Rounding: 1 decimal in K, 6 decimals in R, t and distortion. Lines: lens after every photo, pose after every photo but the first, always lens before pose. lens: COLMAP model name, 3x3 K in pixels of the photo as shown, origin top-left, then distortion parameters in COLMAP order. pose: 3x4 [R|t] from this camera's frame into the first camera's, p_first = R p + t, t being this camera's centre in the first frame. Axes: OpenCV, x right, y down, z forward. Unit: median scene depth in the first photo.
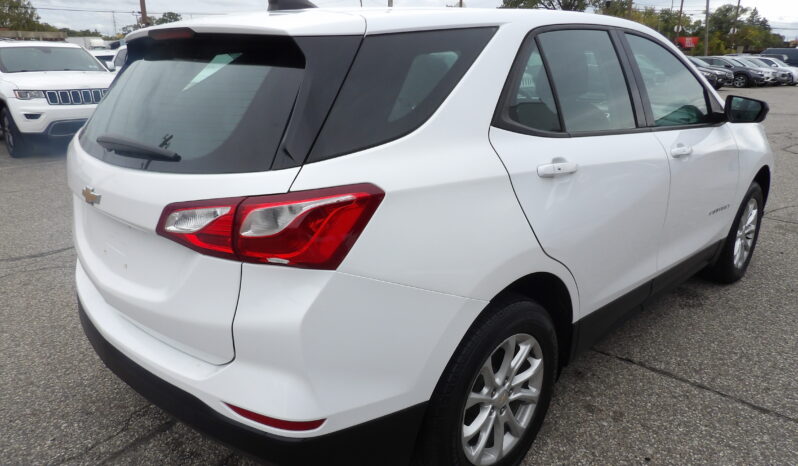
lens RADIAL K [[568.0, 0, 399.0], [0, 568.0, 233.0], [0, 0, 1]] dist [-0.075211, 0.094664]
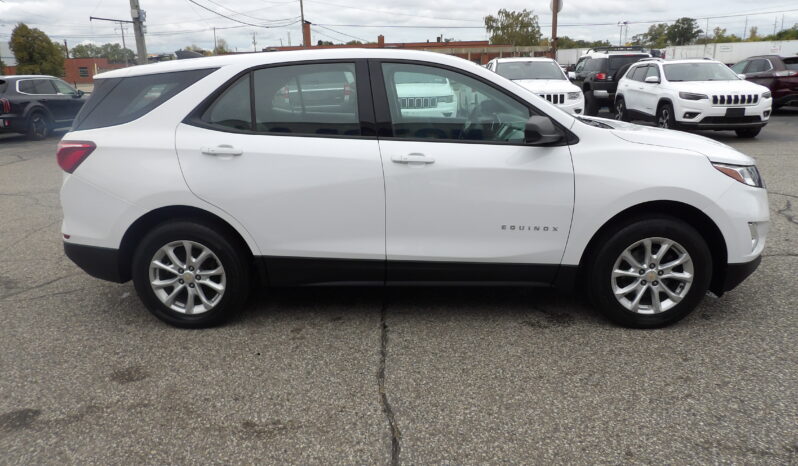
lens RADIAL K [[568.0, 0, 399.0], [0, 568.0, 233.0], [0, 0, 1]] dist [-0.075211, 0.094664]
pose [[0.667059, 0.190337, -0.720280, 1.936175], [-0.198472, 0.977275, 0.074442, -0.107894], [0.718081, 0.093299, 0.689677, 0.250643]]
